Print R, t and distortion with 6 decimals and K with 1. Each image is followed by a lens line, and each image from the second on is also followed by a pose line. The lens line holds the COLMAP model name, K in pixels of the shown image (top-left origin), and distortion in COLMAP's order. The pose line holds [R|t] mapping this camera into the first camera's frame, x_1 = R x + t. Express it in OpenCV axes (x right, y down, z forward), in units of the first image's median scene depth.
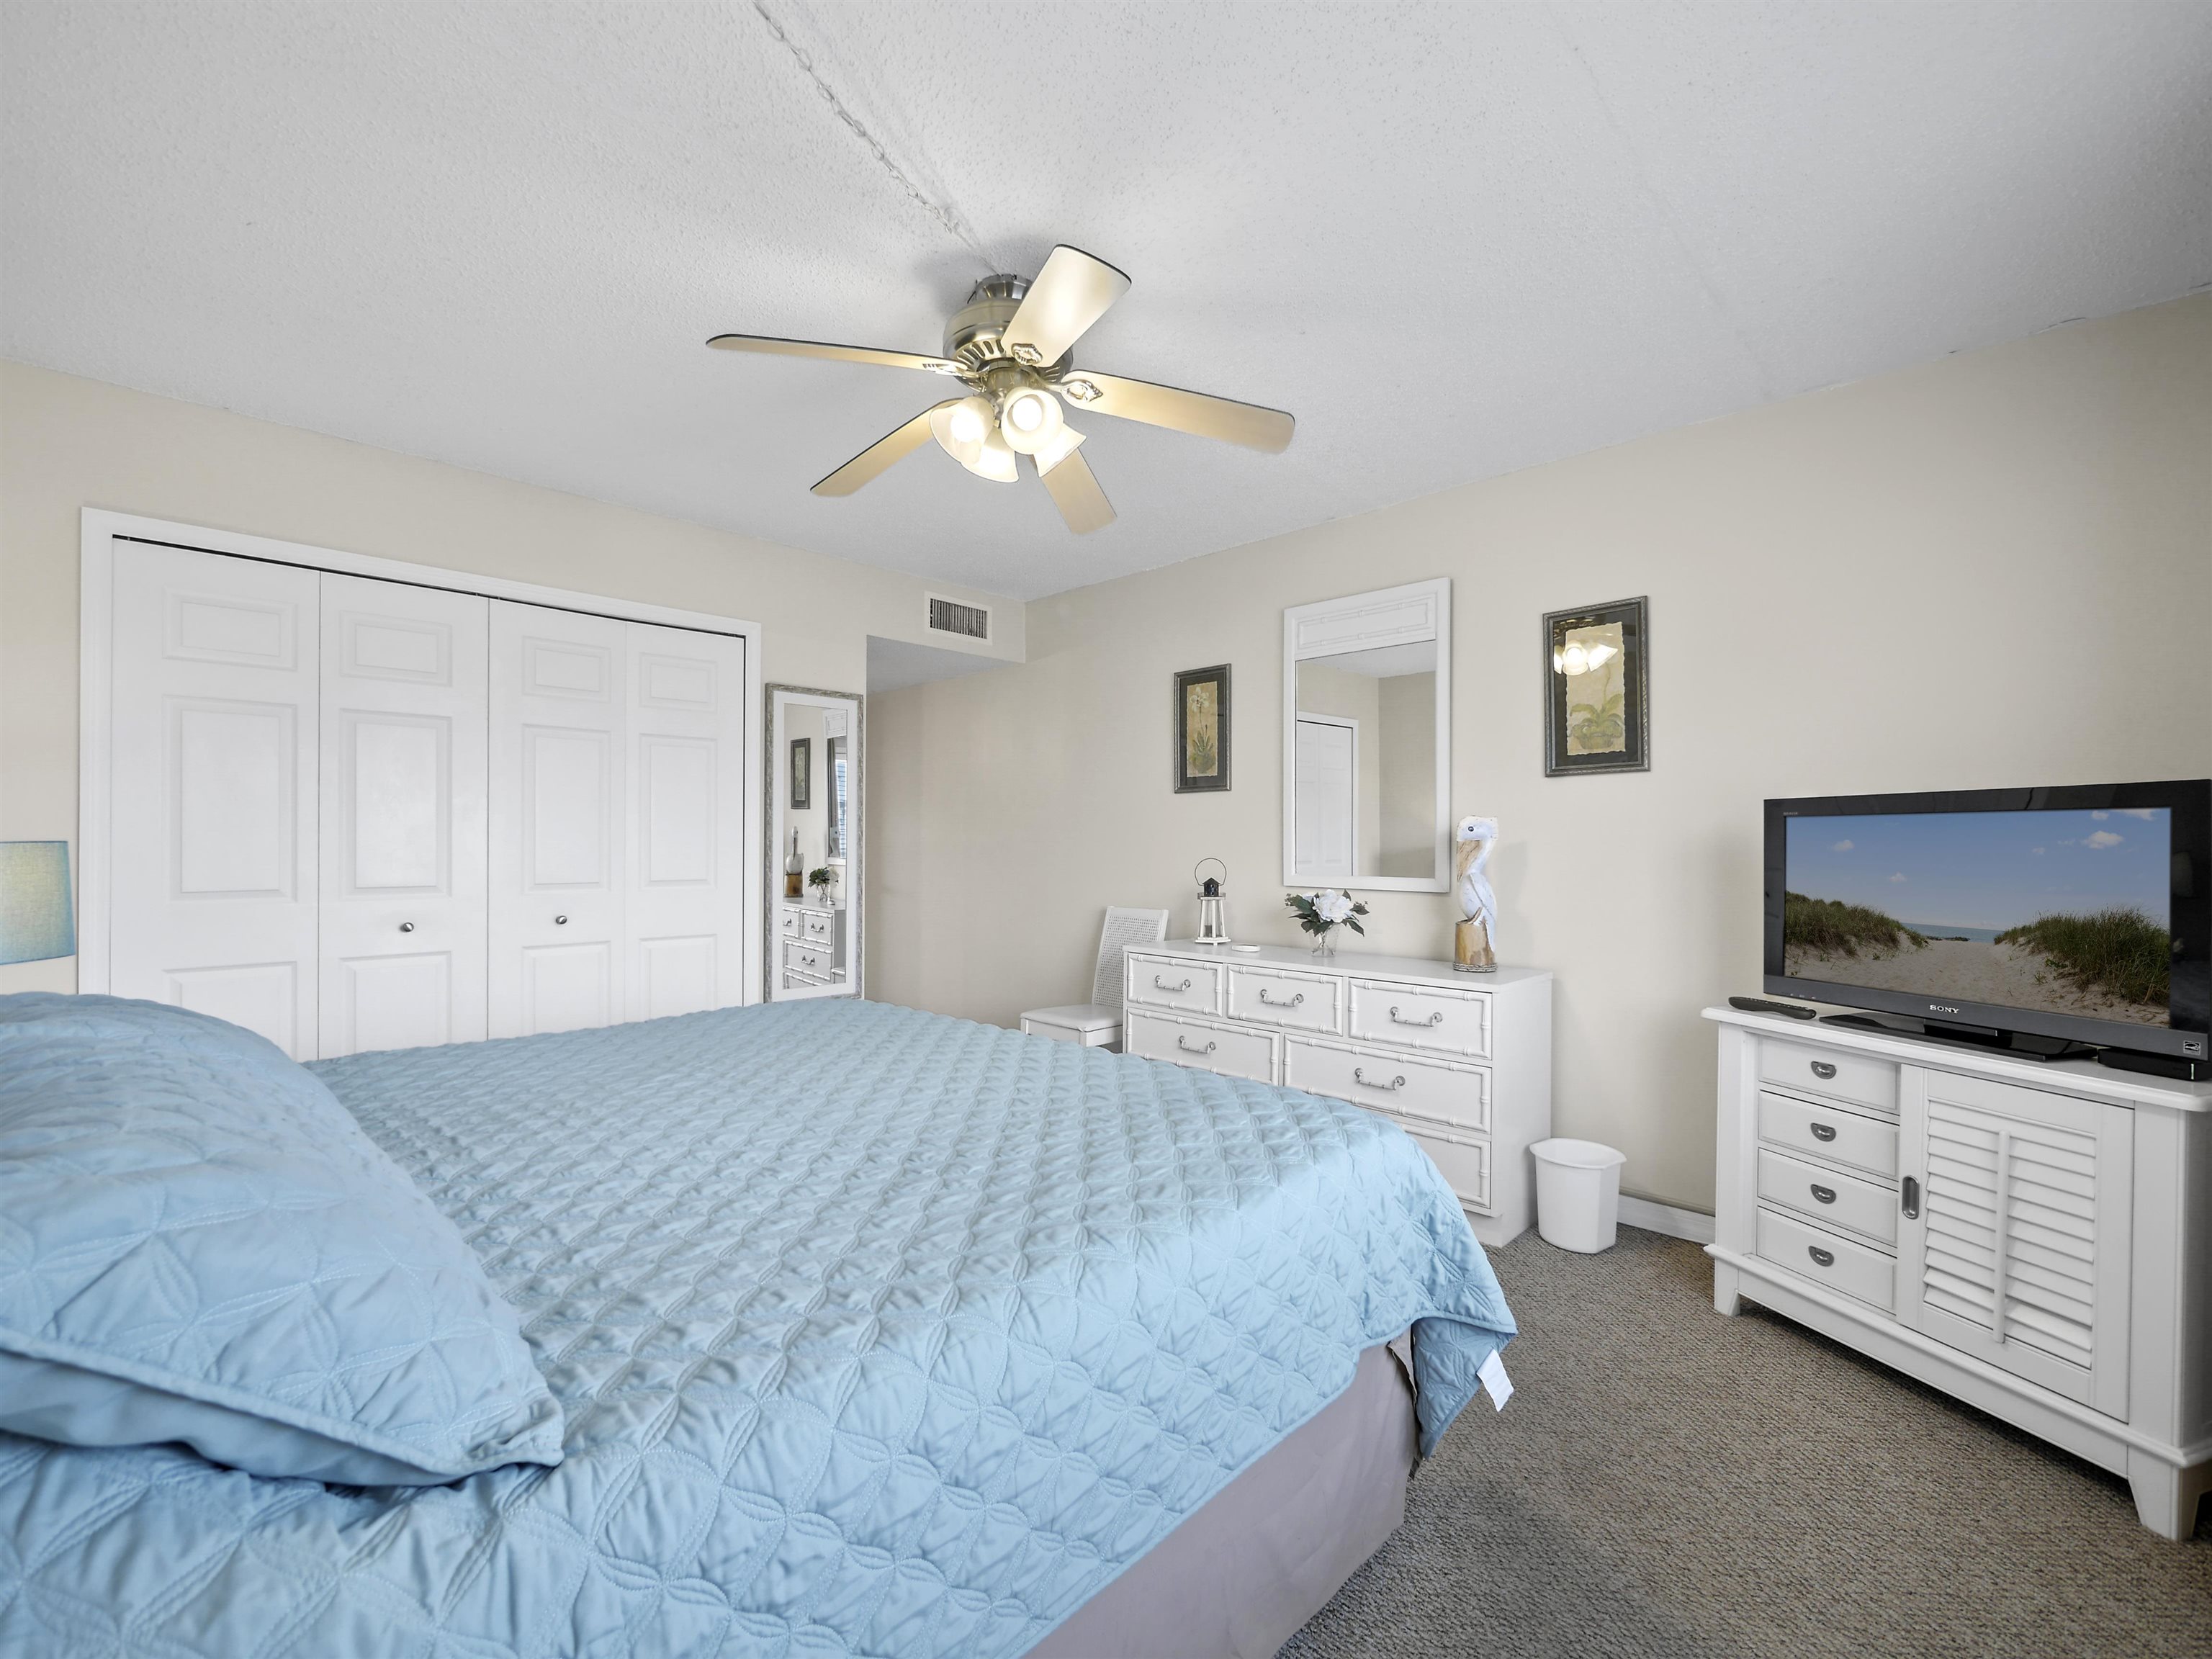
lens RADIAL K [[941.8, 0, 1136.5], [0, 941.8, 851.6], [0, 0, 1]] dist [-0.000804, -0.000125]
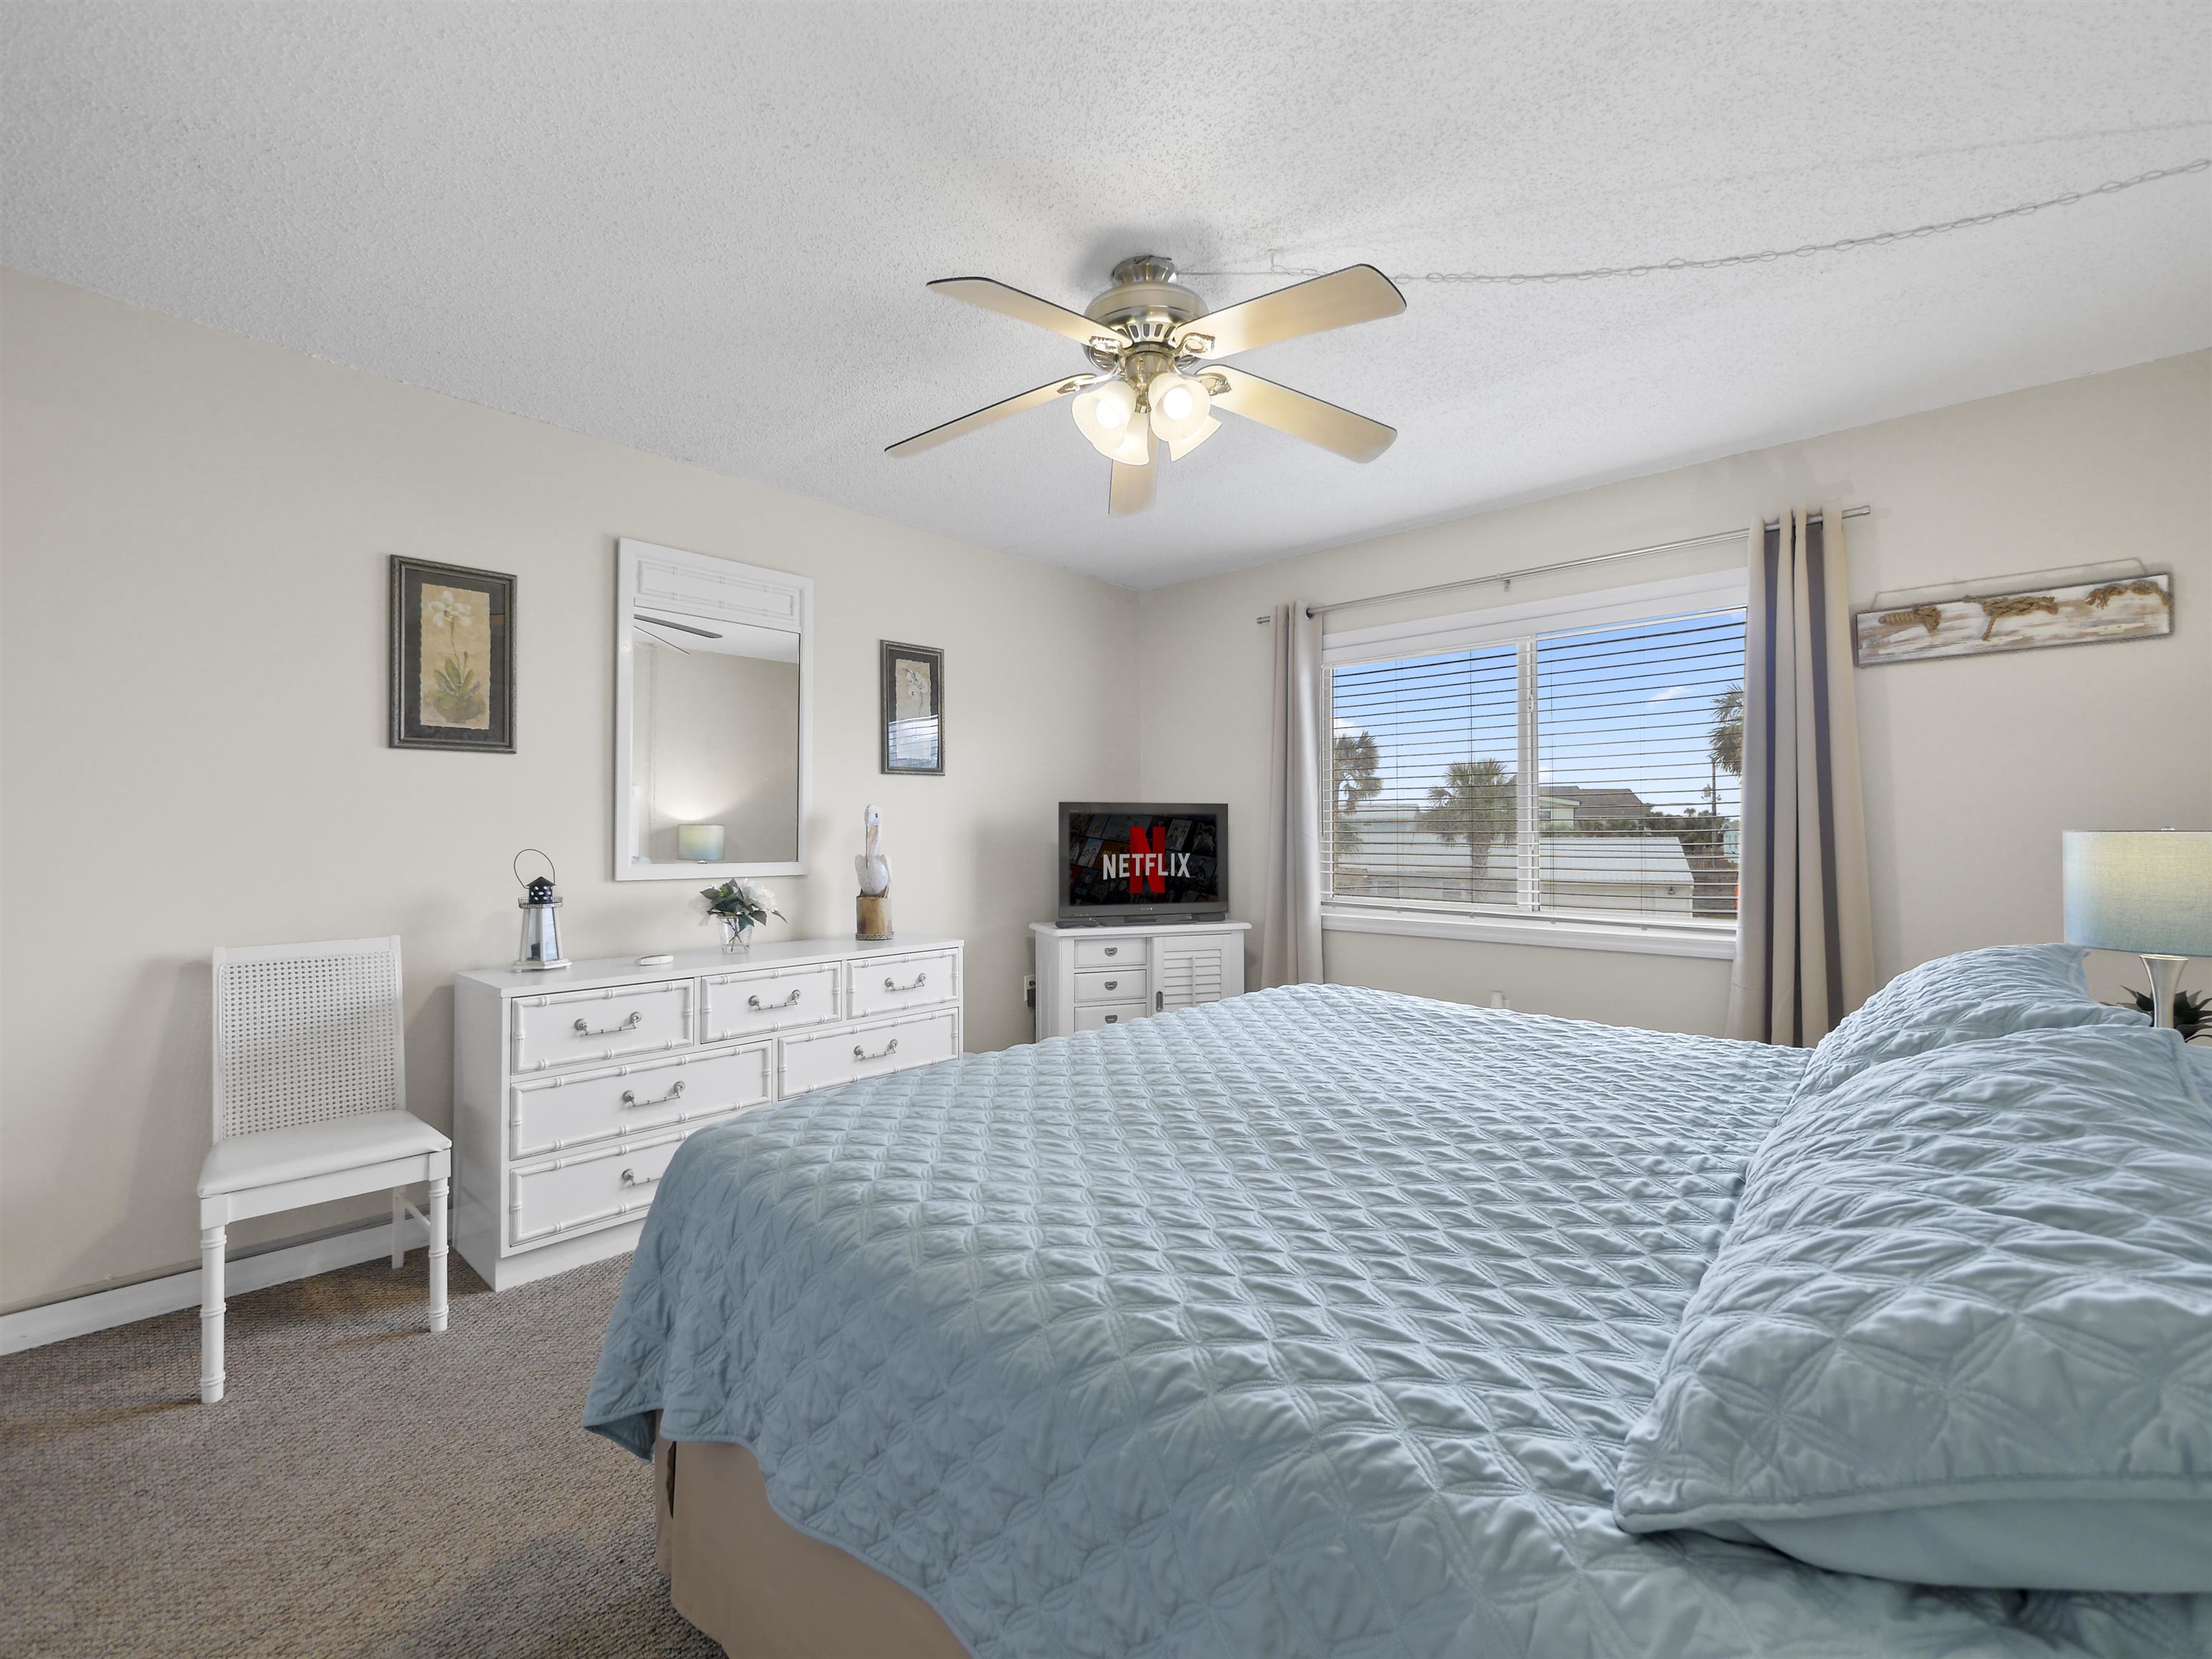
lens RADIAL K [[935.5, 0, 1101.8], [0, 935.5, 827.9], [0, 0, 1]] dist [-0.004180, -0.000295]
pose [[-0.000567, -0.000408, 1.000000, -0.740320], [0.007597, 0.999971, 0.000412, -0.007328], [-0.999971, 0.007597, -0.000564, 0.684088]]
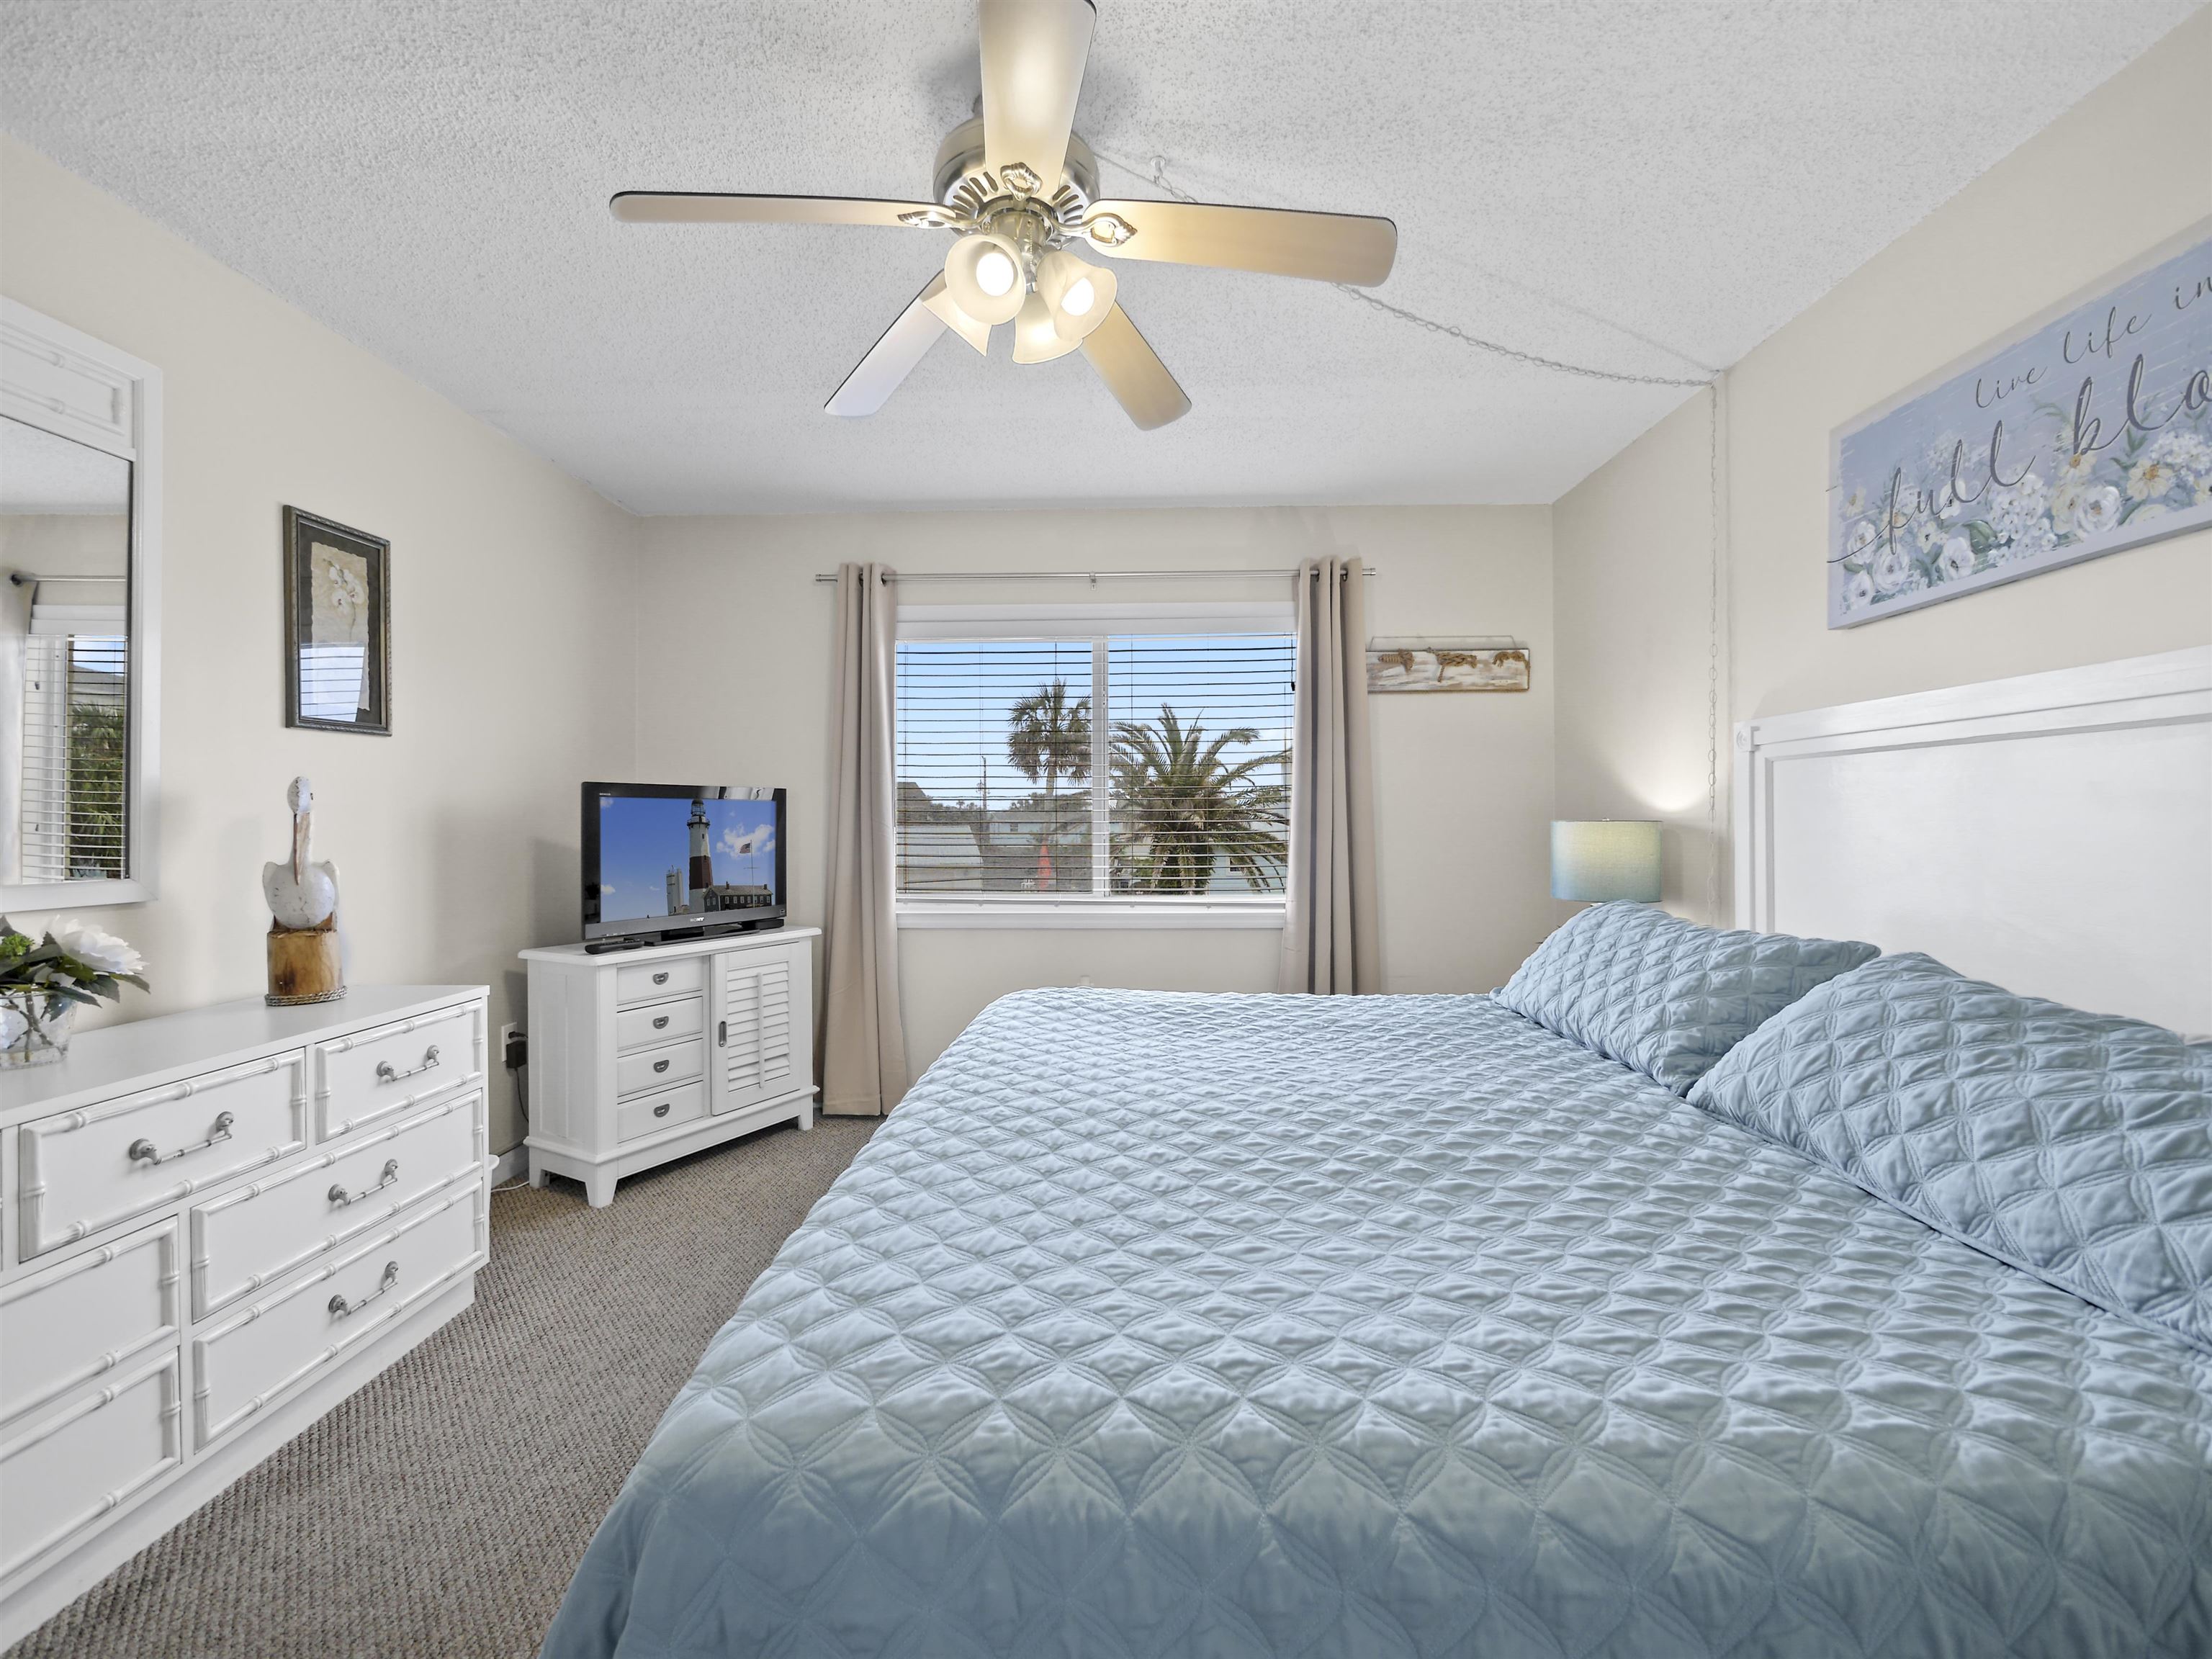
lens RADIAL K [[935.5, 0, 1101.8], [0, 935.5, 827.9], [0, 0, 1]] dist [-0.004180, -0.000295]
pose [[-0.656065, -0.009641, 0.754643, -0.511000], [0.003845, 0.999863, 0.016116, -0.009367], [-0.754695, 0.013475, -0.655938, 0.953066]]
